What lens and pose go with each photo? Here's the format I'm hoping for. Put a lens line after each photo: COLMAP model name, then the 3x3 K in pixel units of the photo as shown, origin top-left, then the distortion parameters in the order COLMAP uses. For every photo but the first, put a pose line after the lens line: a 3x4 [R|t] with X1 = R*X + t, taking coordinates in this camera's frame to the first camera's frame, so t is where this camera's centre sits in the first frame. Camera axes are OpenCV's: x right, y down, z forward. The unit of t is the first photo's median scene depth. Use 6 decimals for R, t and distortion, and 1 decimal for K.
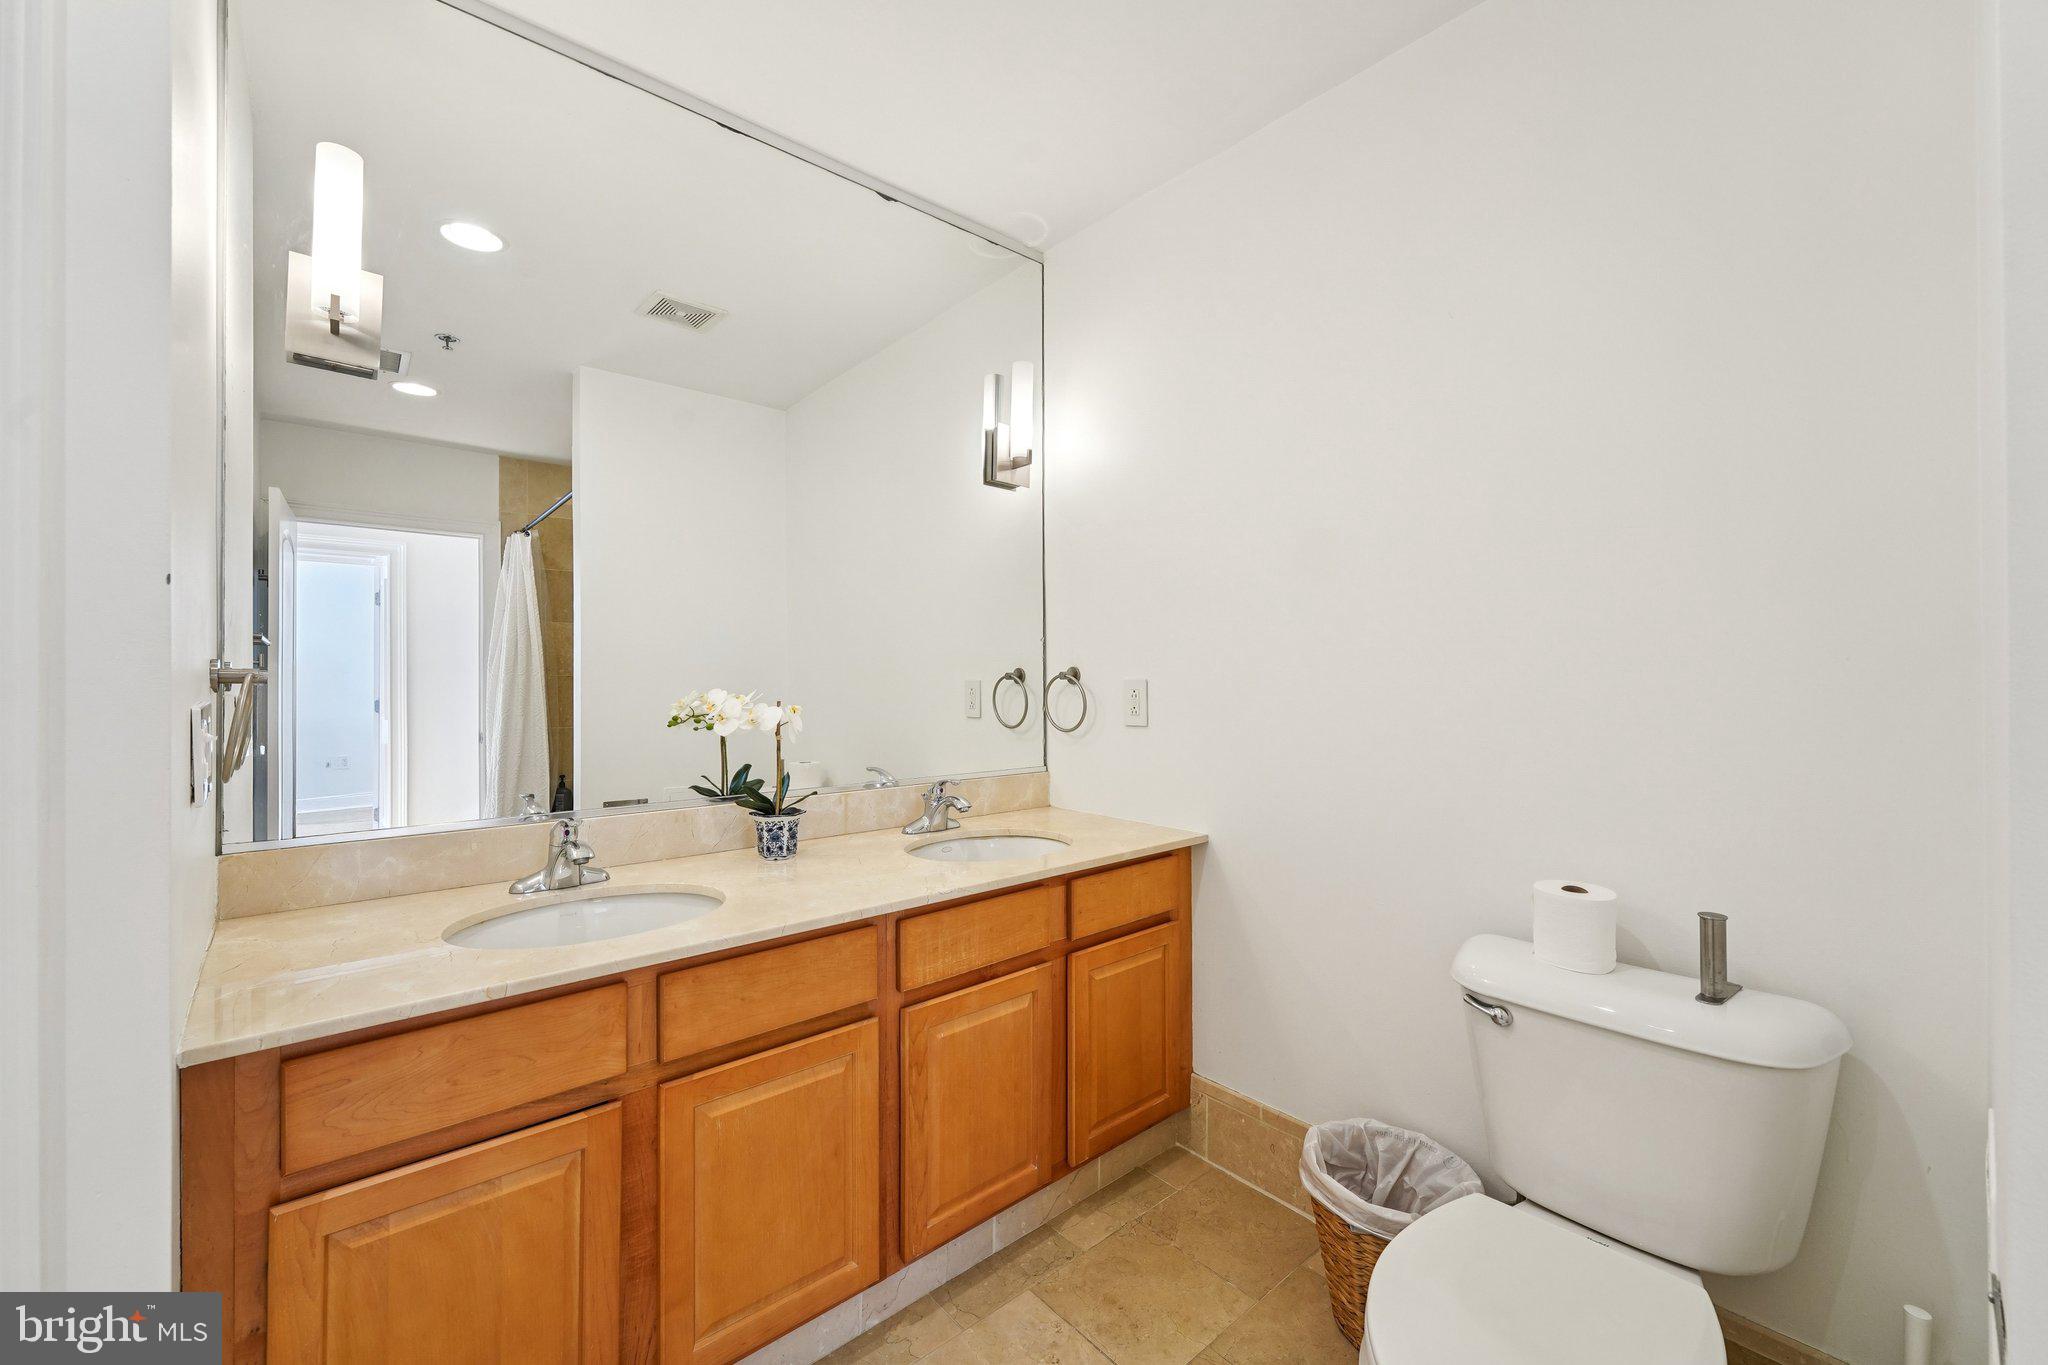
lens RADIAL K [[814.5, 0, 1020.8], [0, 814.5, 684.9], [0, 0, 1]] dist [-0.002636, 0.000385]
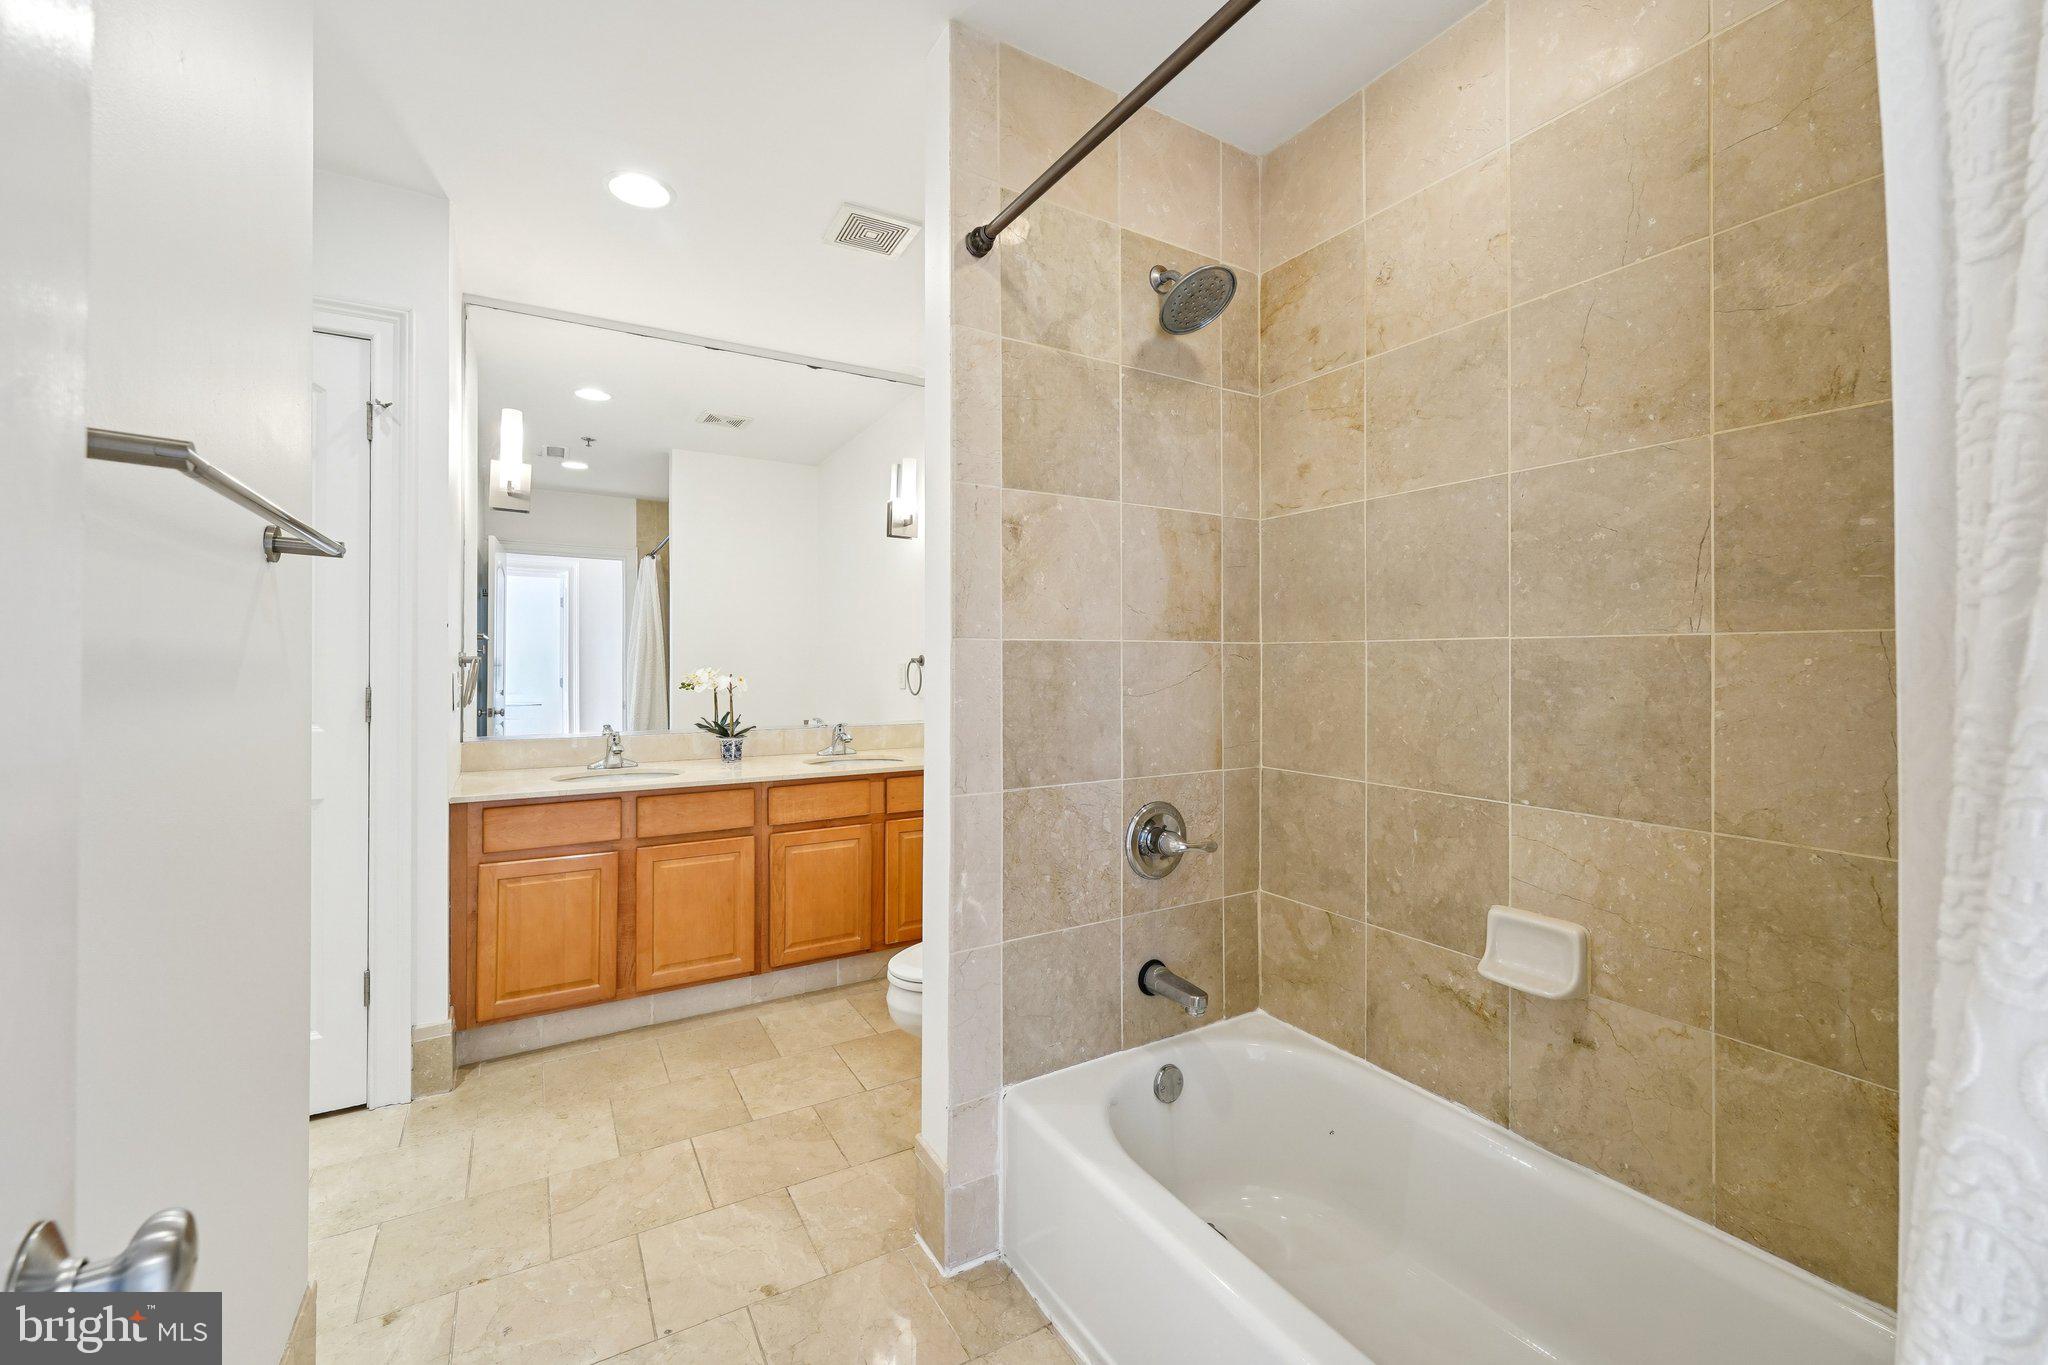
lens RADIAL K [[827.9, 0, 1020.0], [0, 827.9, 668.9], [0, 0, 1]] dist [-0.001978, -0.000148]
pose [[0.983799, 0.001828, -0.179266, 0.752988], [-0.002210, 0.999996, -0.001932, 0.012282], [0.179262, 0.002296, 0.983799, -0.778509]]
